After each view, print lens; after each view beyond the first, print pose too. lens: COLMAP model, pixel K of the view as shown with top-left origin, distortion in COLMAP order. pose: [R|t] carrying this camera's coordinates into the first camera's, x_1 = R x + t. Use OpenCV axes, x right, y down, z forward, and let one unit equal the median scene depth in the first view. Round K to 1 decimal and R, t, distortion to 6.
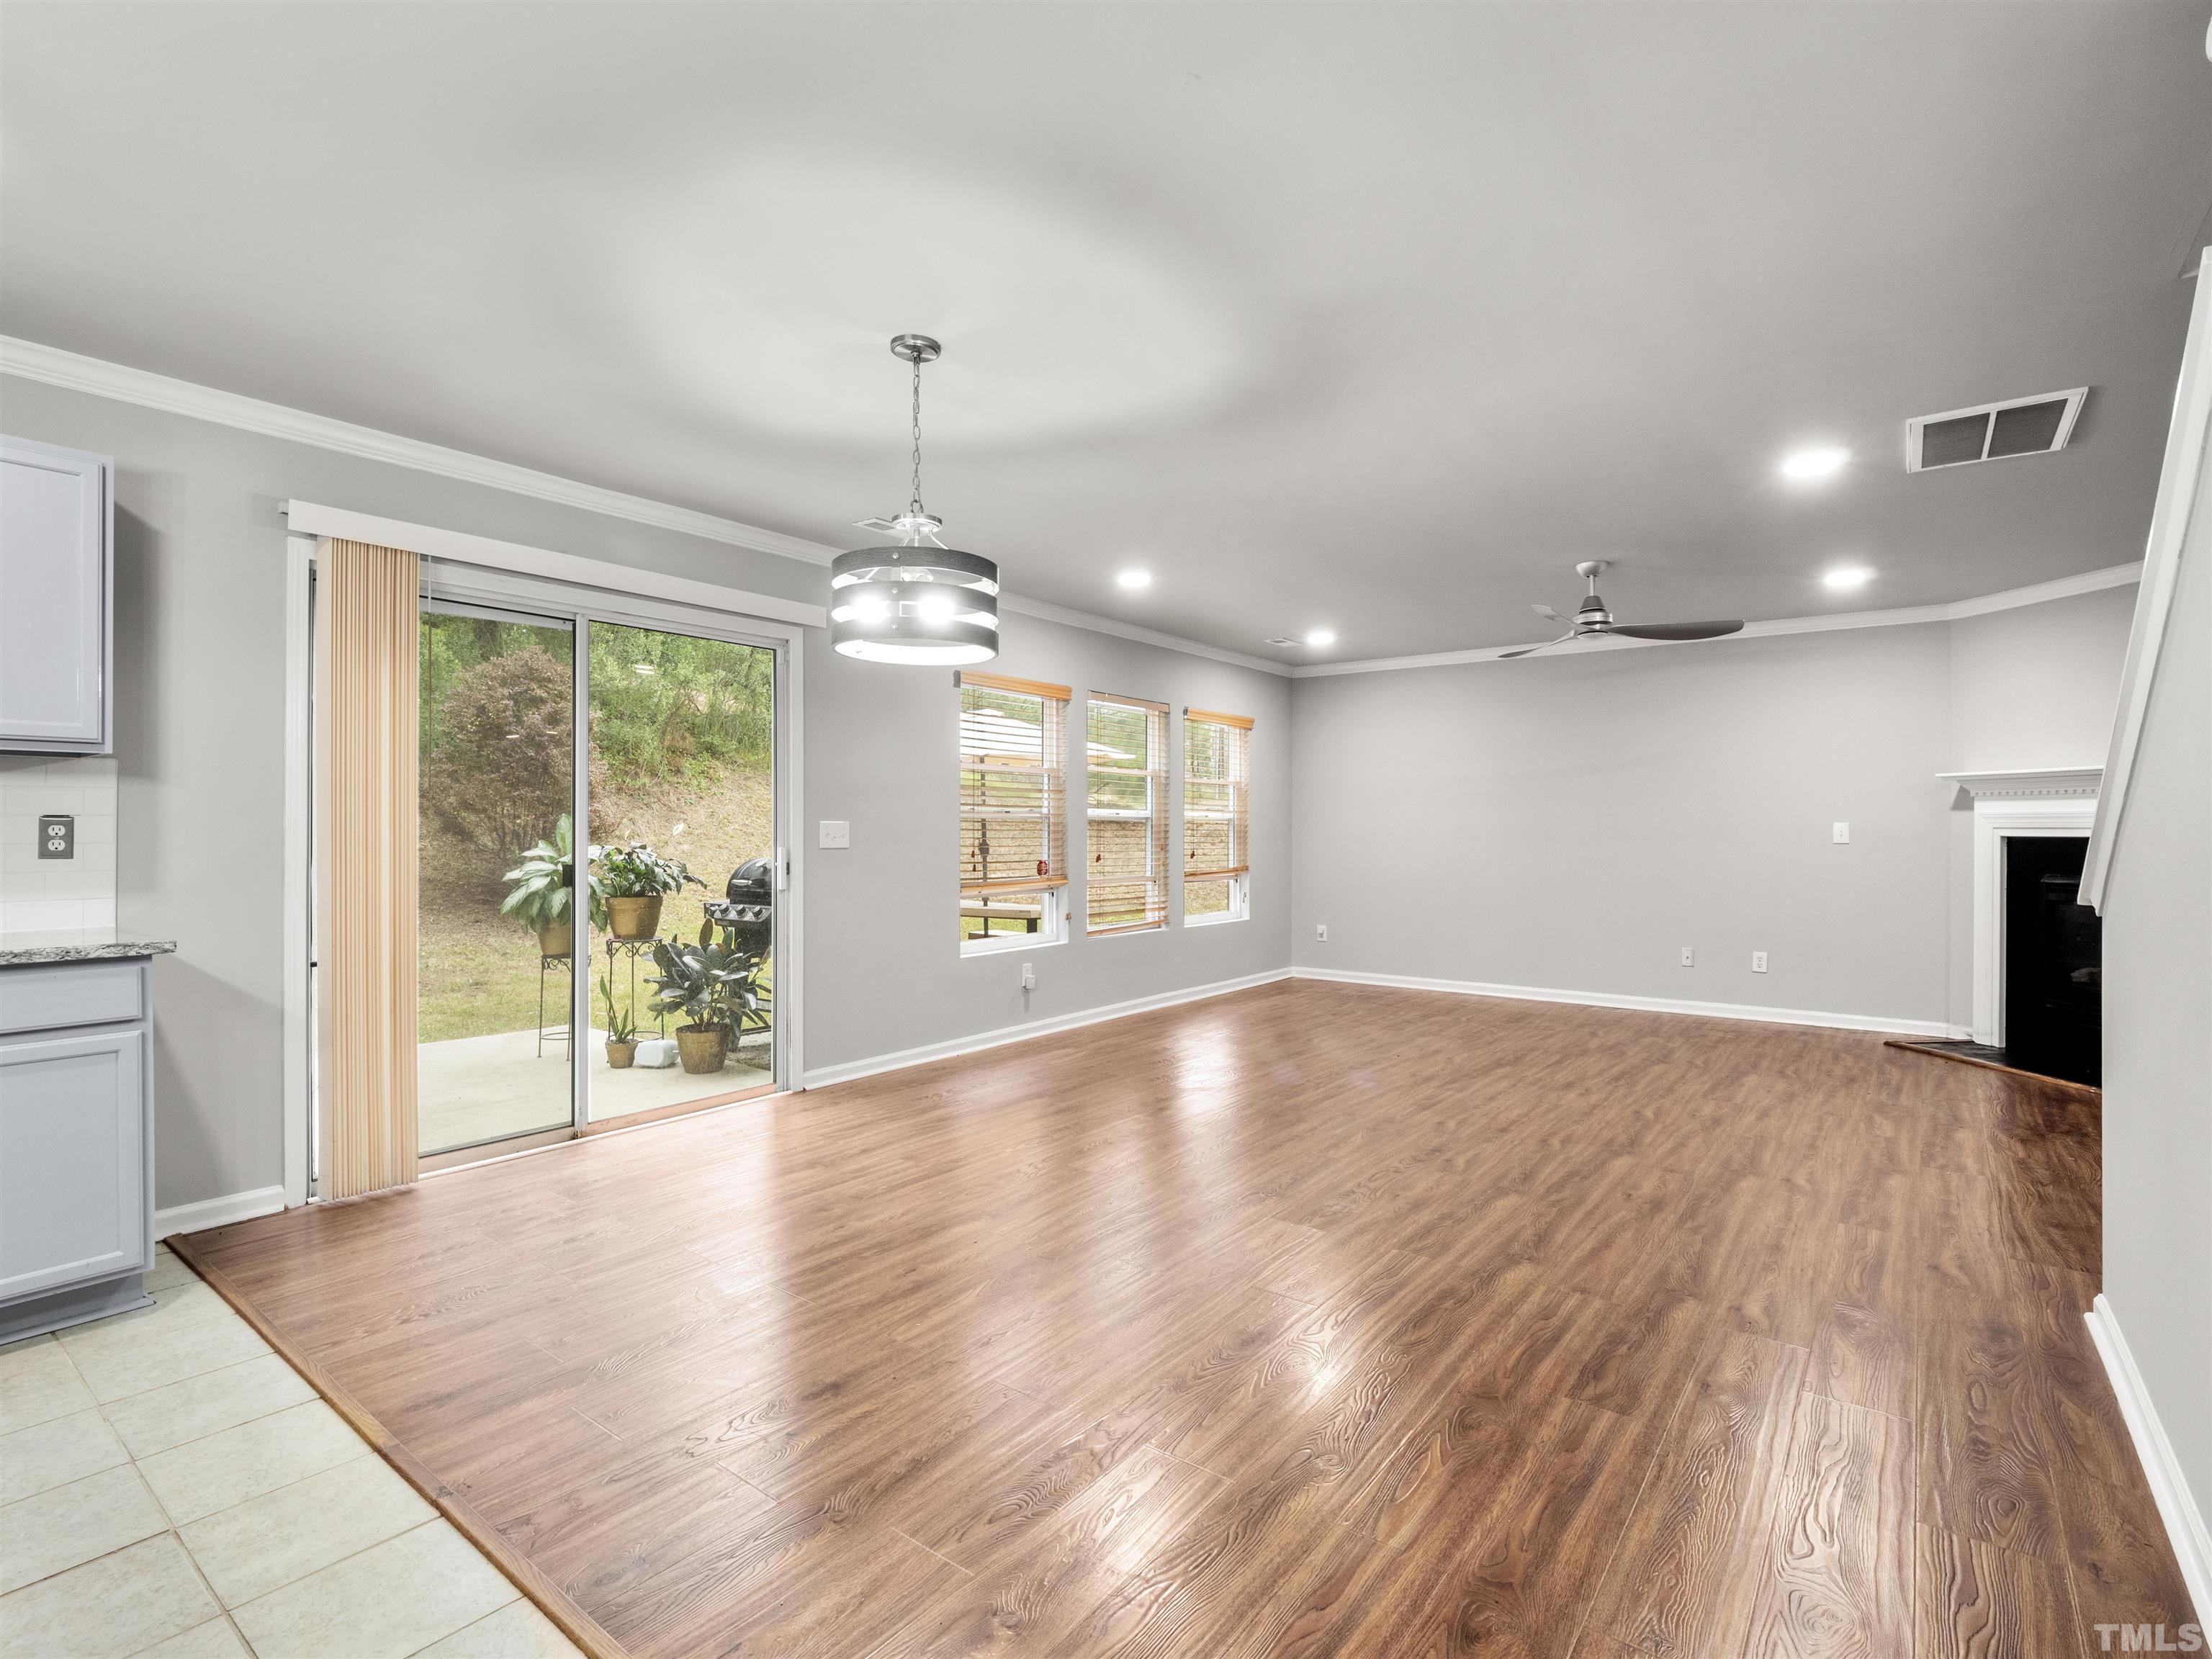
lens RADIAL K [[1095.7, 0, 1103.7], [0, 1095.7, 836.1], [0, 0, 1]] dist [-0.005968, -0.001559]
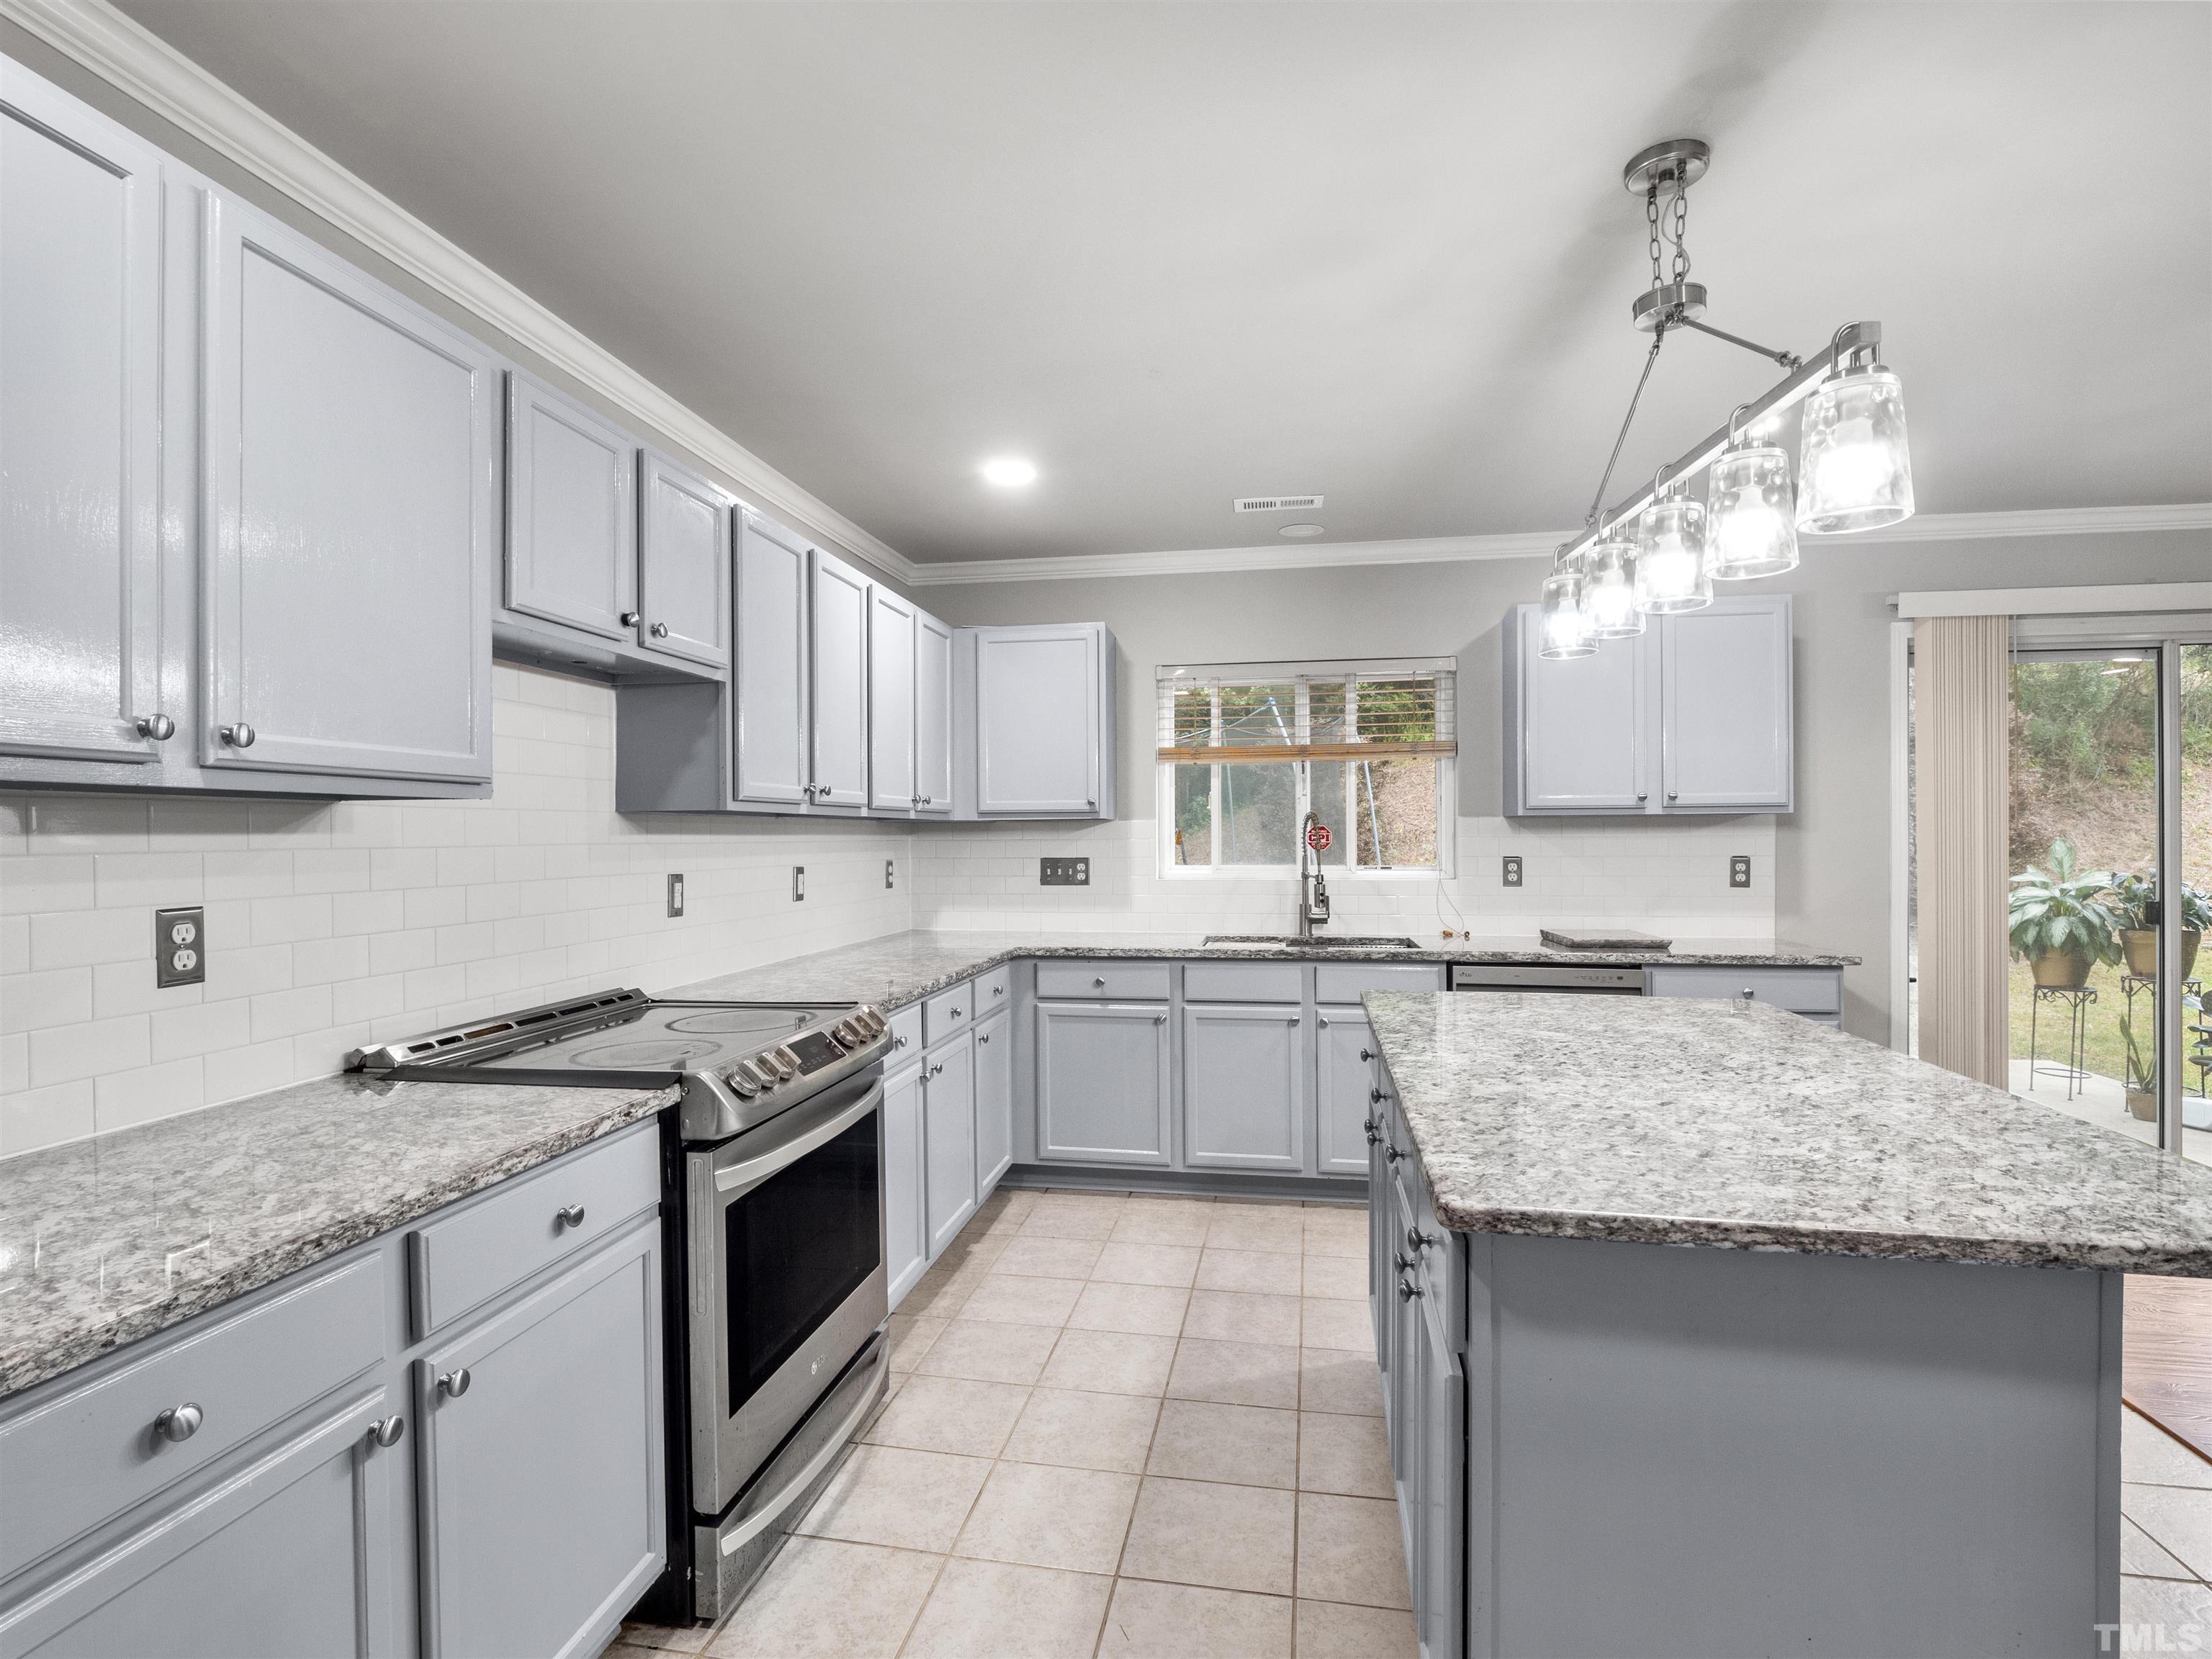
lens RADIAL K [[1088.9, 0, 1142.5], [0, 1088.9, 836.4], [0, 0, 1]] dist [-0.009447, -0.001148]
pose [[0.461937, -0.006596, -0.886888, -0.037510], [-0.000619, 0.999970, -0.007760, -0.015398], [0.886912, 0.004134, 0.461919, -0.150368]]
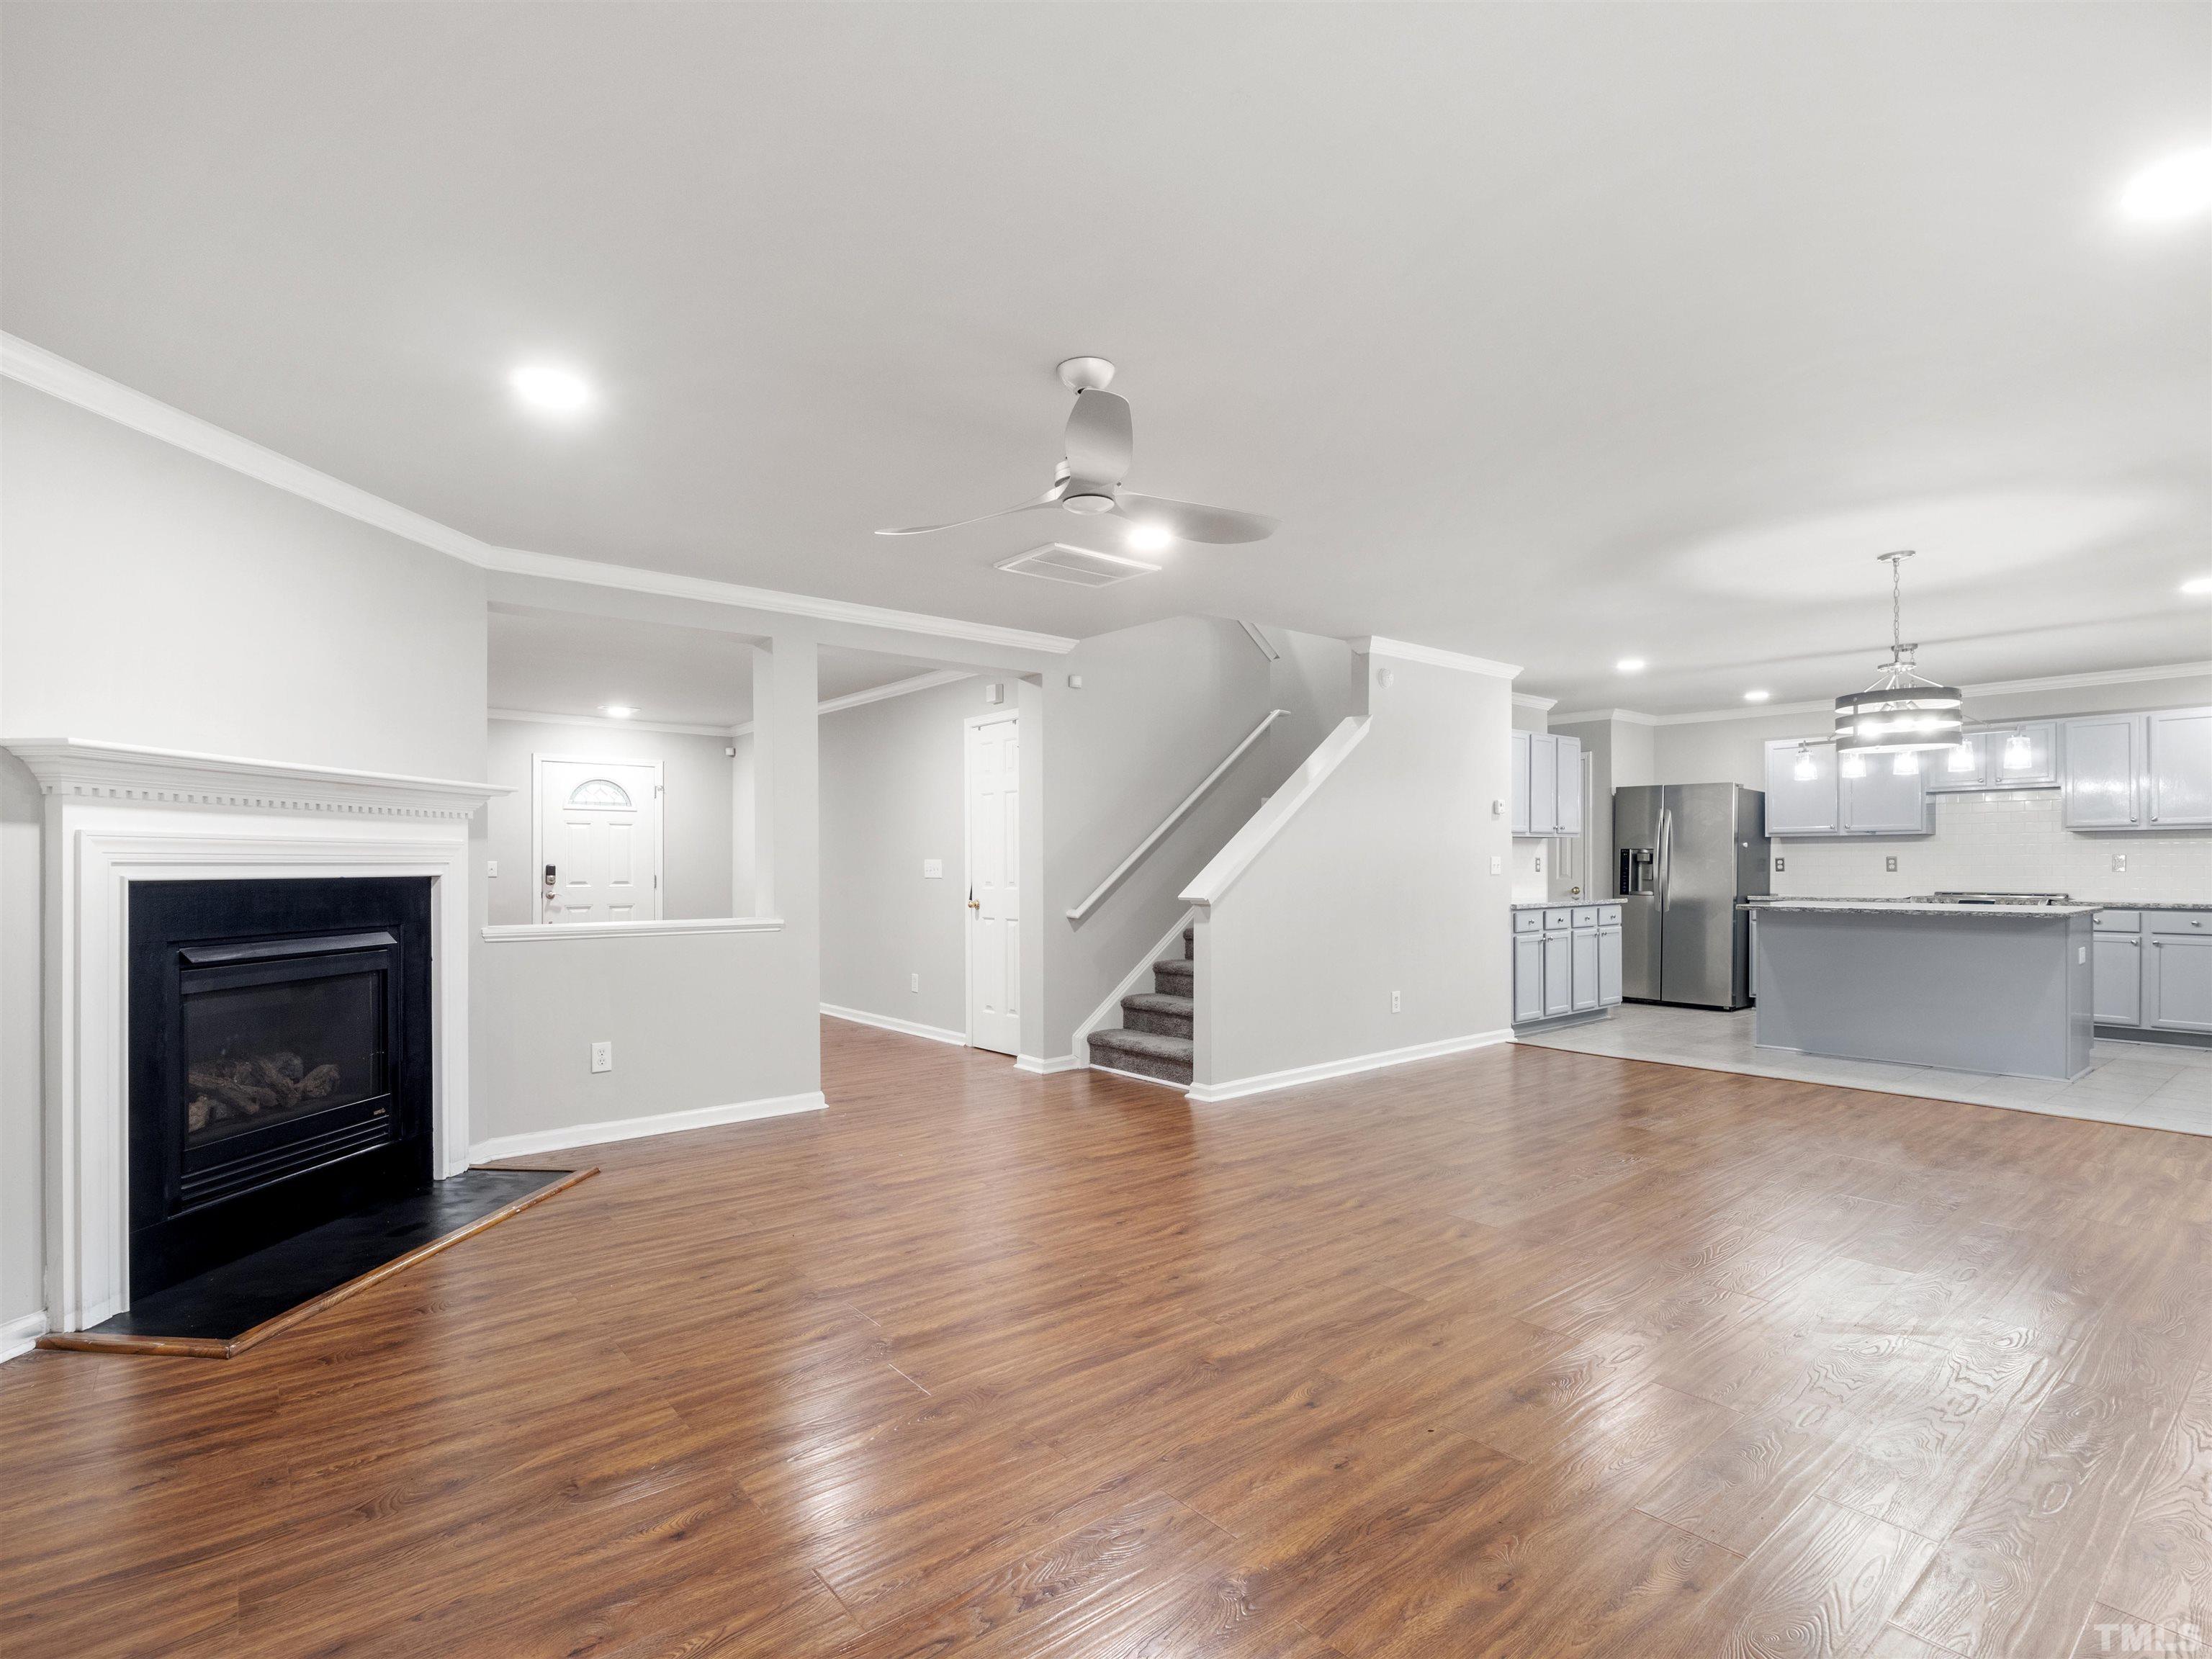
lens RADIAL K [[1080.4, 0, 1110.2], [0, 1080.4, 852.2], [0, 0, 1]] dist [-0.001888, -0.000348]
pose [[-0.971790, -0.002439, 0.235836, 0.263216], [-0.000333, 0.999960, 0.008968, -0.015813], [-0.235848, 0.008637, -0.971752, 1.283399]]
